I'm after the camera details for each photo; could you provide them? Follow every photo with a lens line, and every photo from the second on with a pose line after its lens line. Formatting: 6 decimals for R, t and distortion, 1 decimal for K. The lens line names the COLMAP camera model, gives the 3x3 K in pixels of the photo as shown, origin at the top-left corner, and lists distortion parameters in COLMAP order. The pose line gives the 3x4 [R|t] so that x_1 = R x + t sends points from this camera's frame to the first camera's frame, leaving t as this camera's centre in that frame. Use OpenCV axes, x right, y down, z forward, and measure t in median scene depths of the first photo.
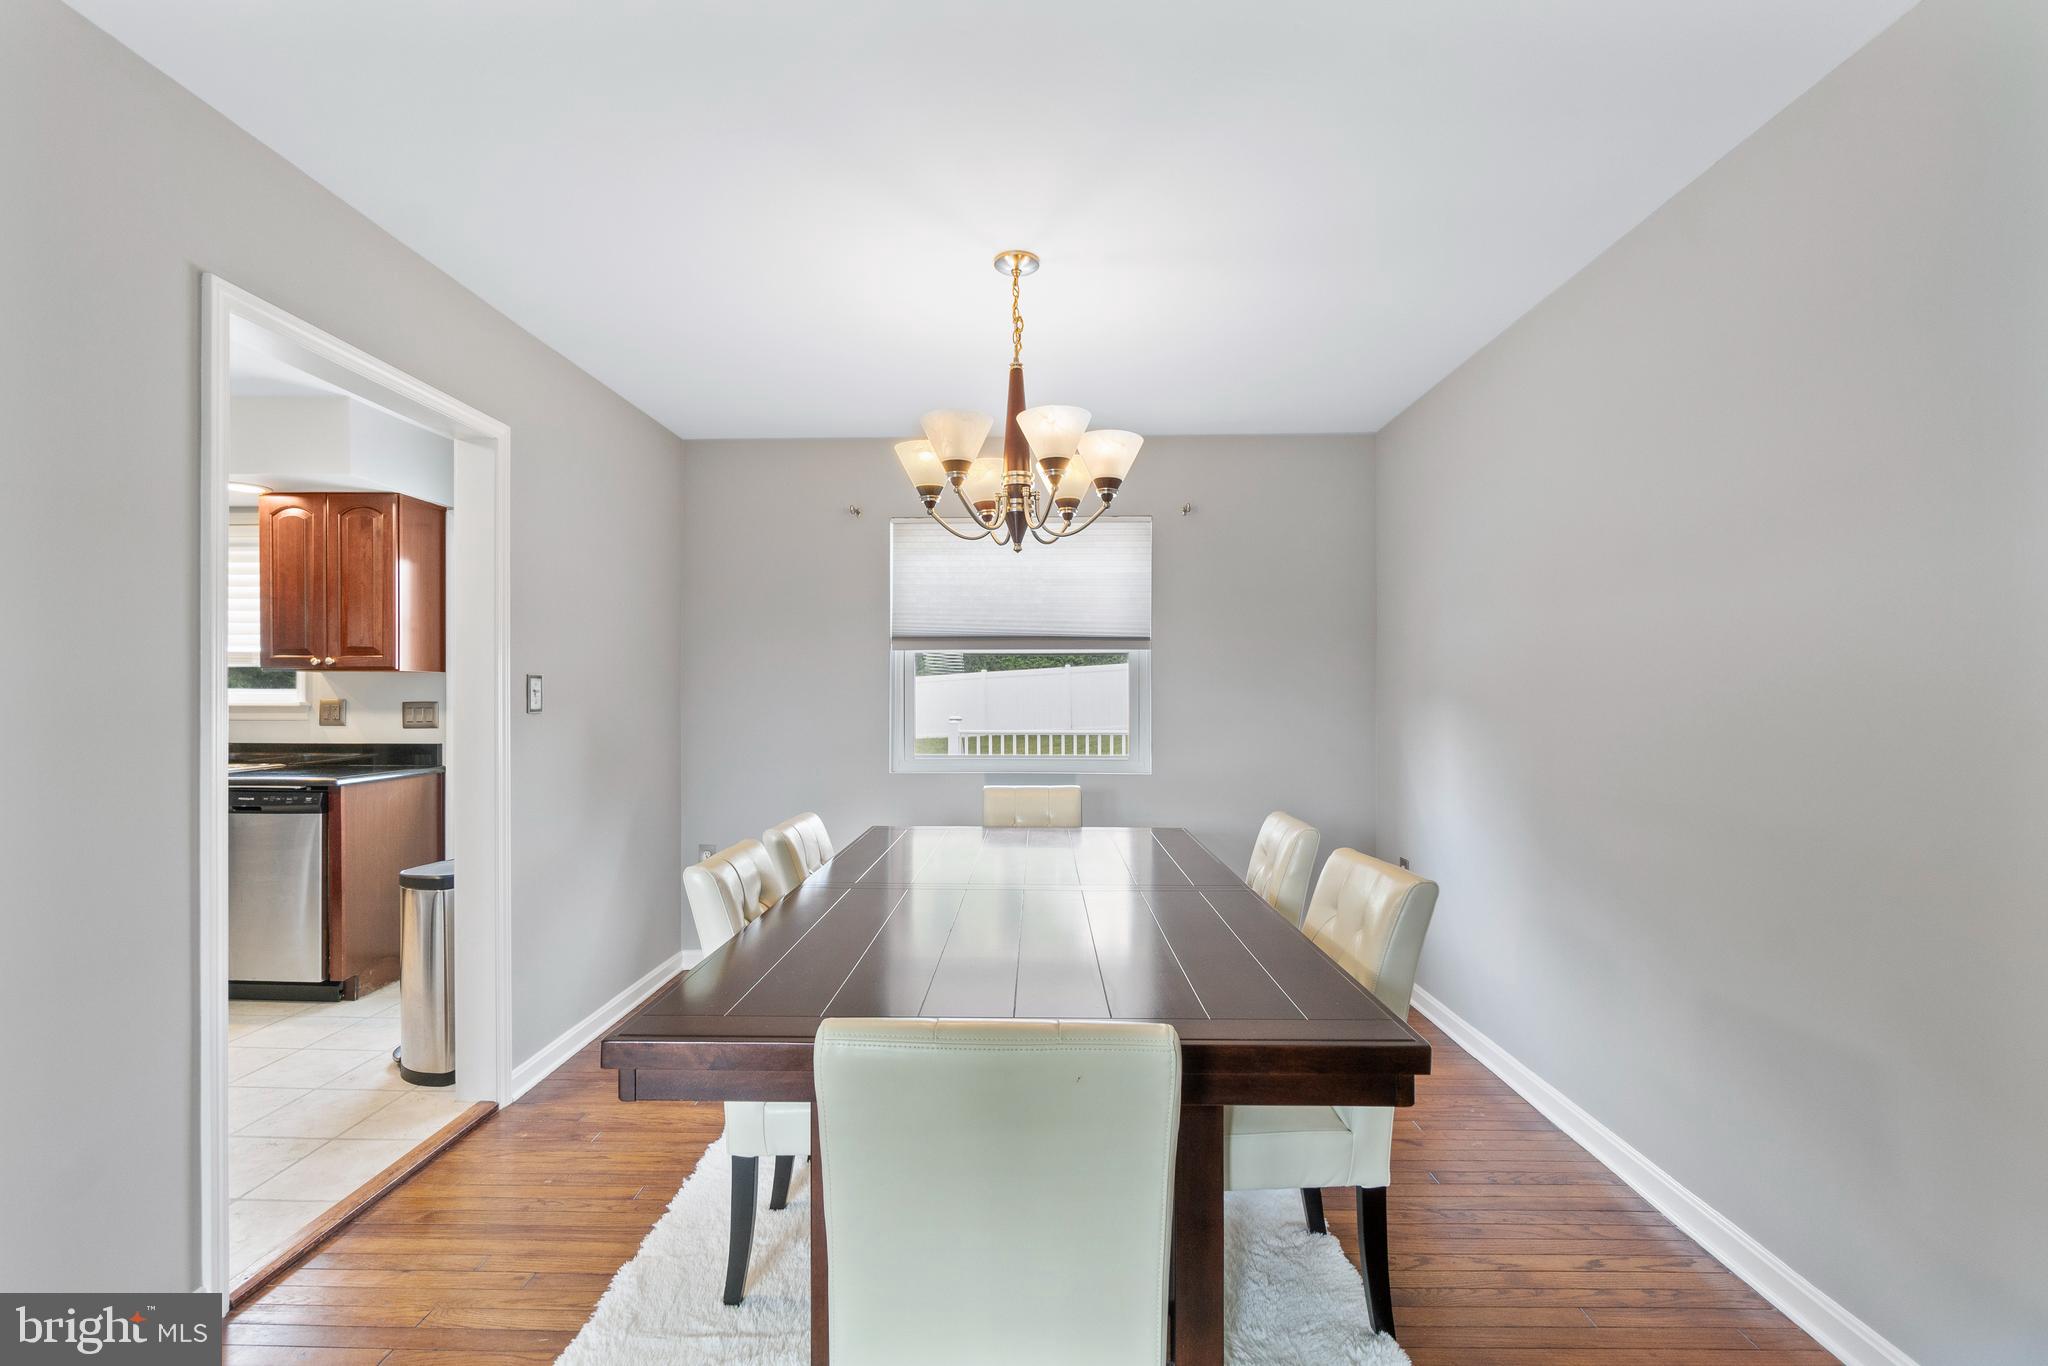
lens RADIAL K [[889.7, 0, 1031.8], [0, 889.7, 683.0], [0, 0, 1]] dist [-0.004665, -0.000002]
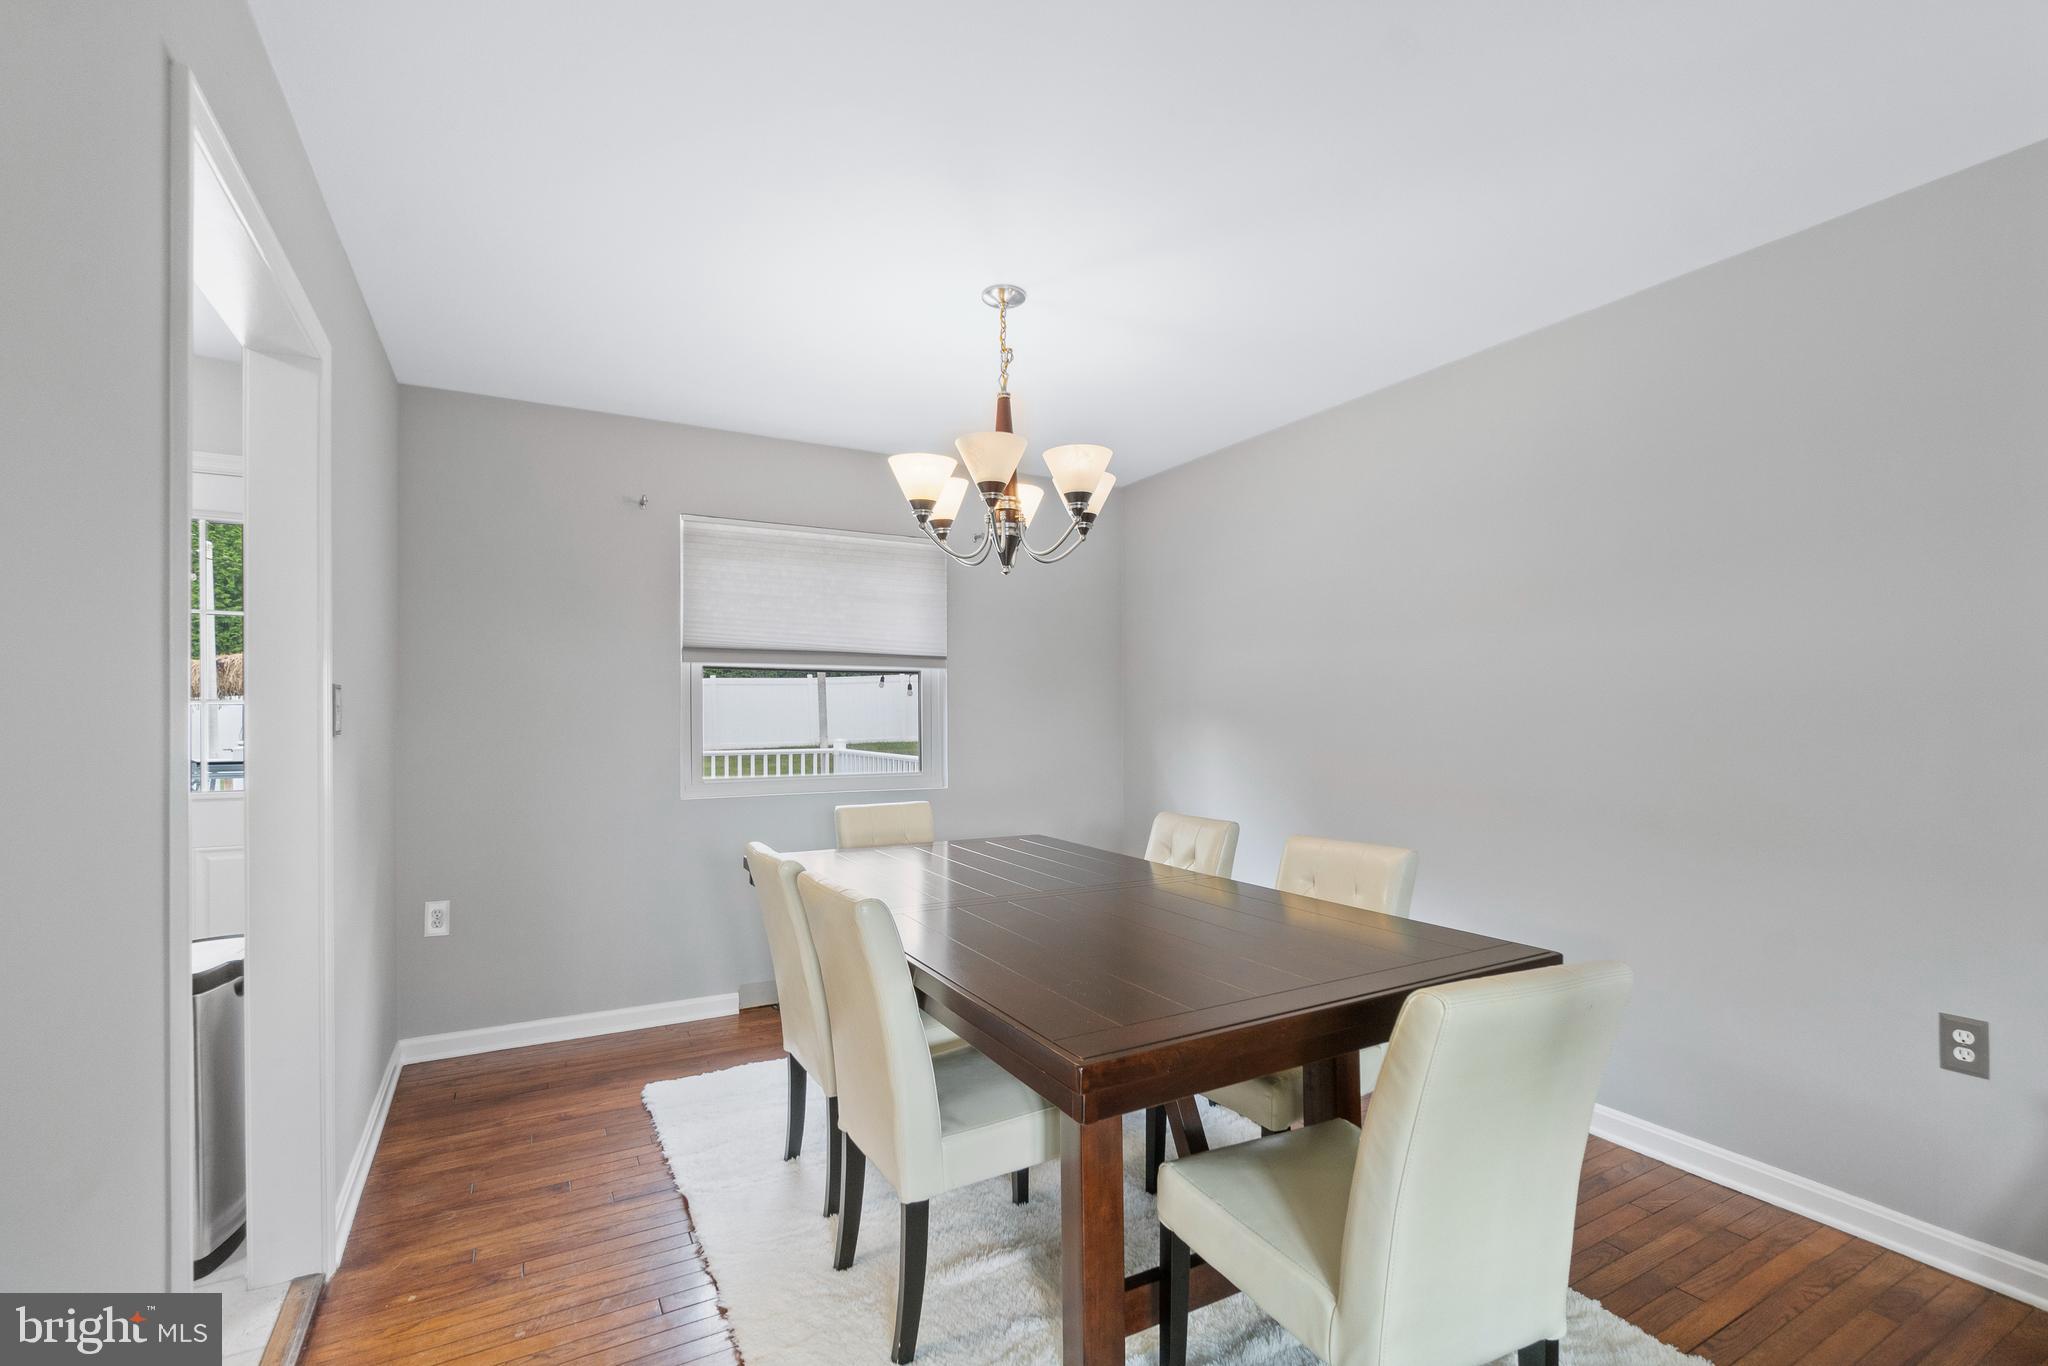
lens RADIAL K [[889.7, 0, 1026.7], [0, 889.7, 695.5], [0, 0, 1]] dist [-0.004665, -0.000002]
pose [[0.861691, 0.007900, 0.507372, -0.321200], [-0.004072, 0.999954, -0.008654, 0.002723], [-0.507417, 0.005391, 0.861684, 0.055354]]
